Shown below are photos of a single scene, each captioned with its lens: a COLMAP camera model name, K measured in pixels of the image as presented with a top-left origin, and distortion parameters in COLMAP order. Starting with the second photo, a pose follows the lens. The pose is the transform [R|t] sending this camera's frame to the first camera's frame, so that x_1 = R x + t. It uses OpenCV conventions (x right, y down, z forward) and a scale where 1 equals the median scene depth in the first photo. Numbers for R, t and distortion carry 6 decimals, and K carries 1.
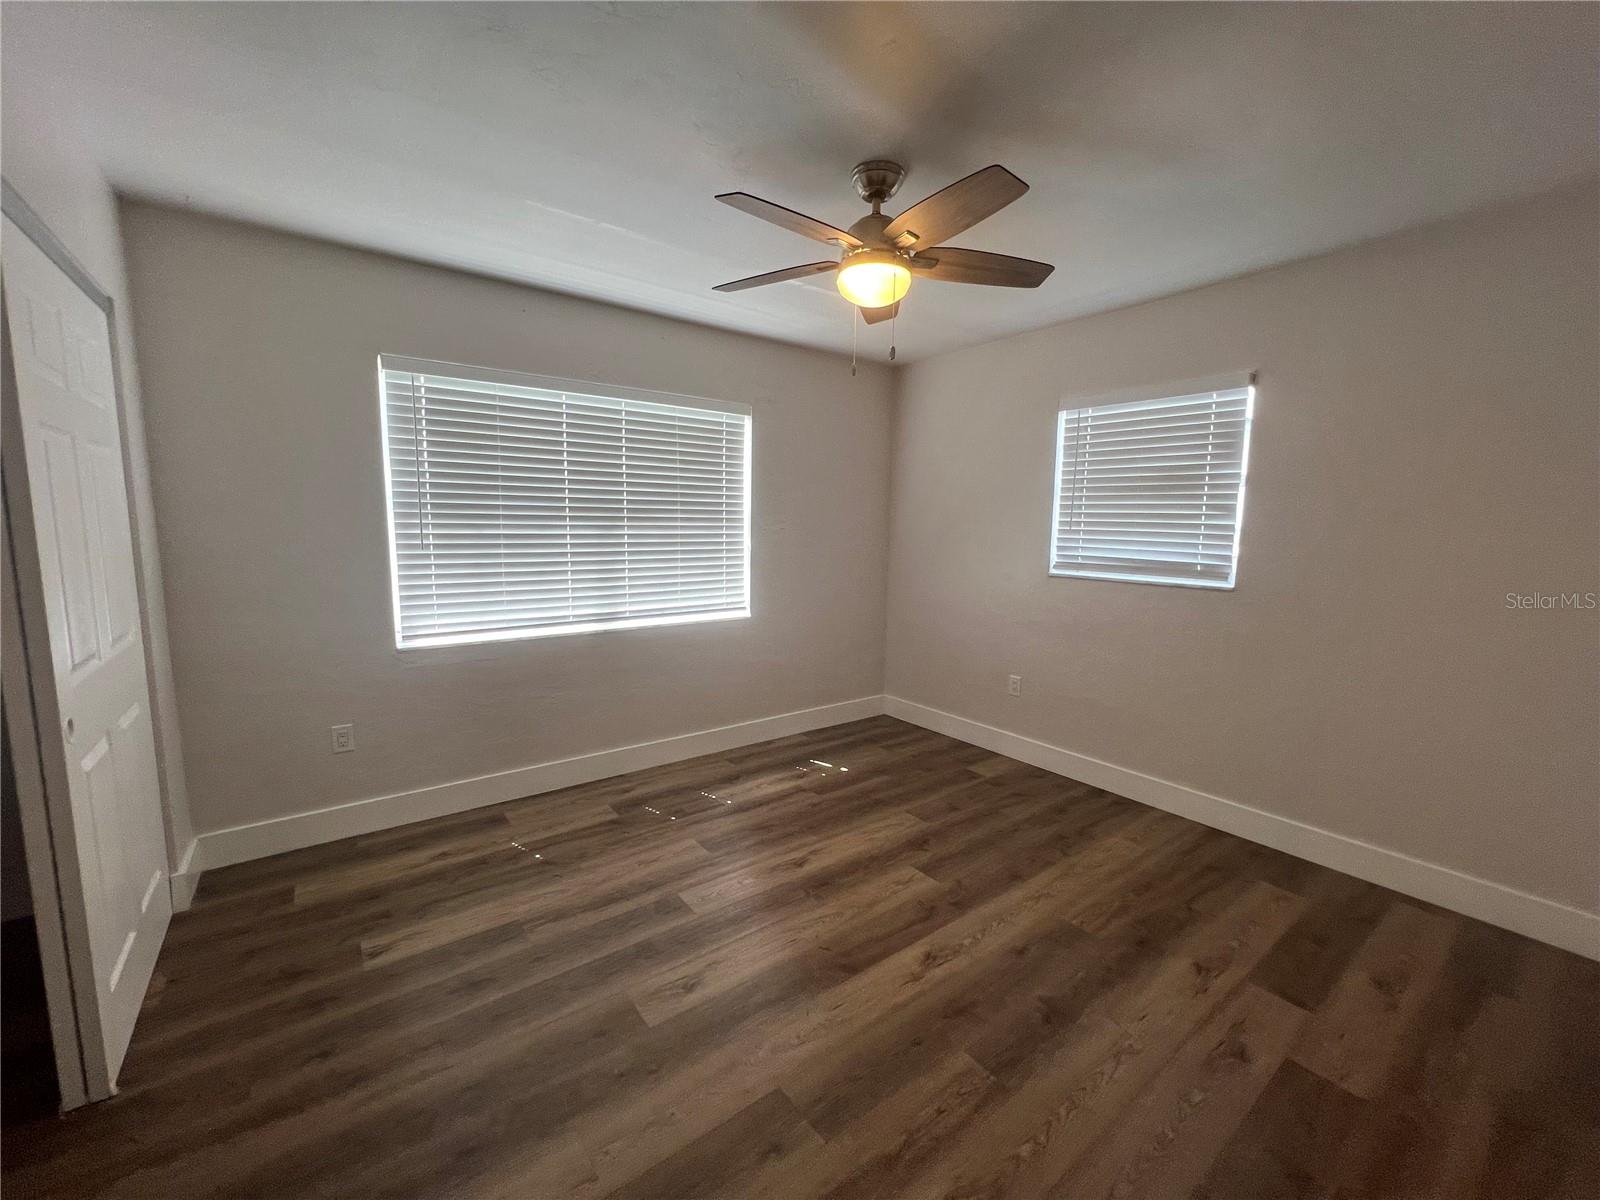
lens RADIAL K [[638.8, 0, 791.6], [0, 638.8, 602.4], [0, 0, 1]] dist [-0.002702, 0.000274]
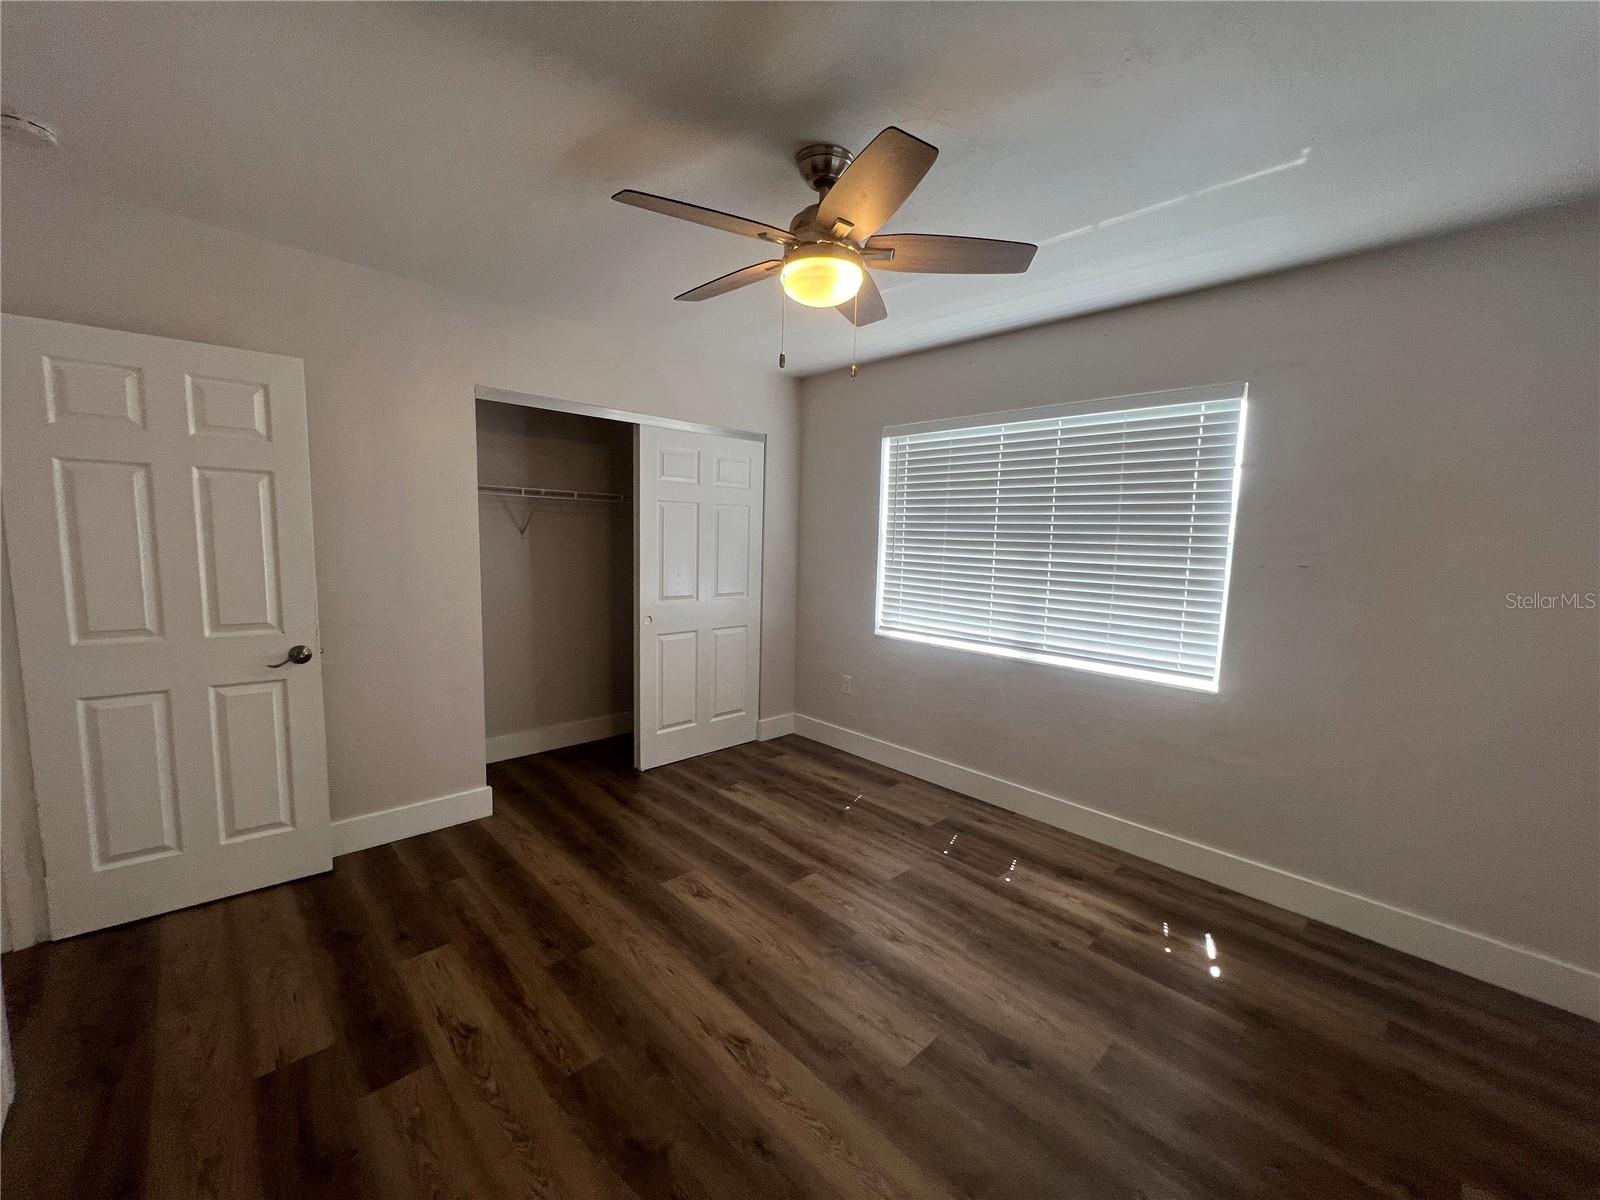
lens RADIAL K [[638.8, 0, 806.9], [0, 638.8, 602.3], [0, 0, 1]] dist [-0.002702, 0.000274]
pose [[0.129029, 0.097499, -0.986836, 0.742361], [-0.150030, 0.985619, 0.077762, -0.082334], [0.980226, 0.138021, 0.141802, 0.639478]]
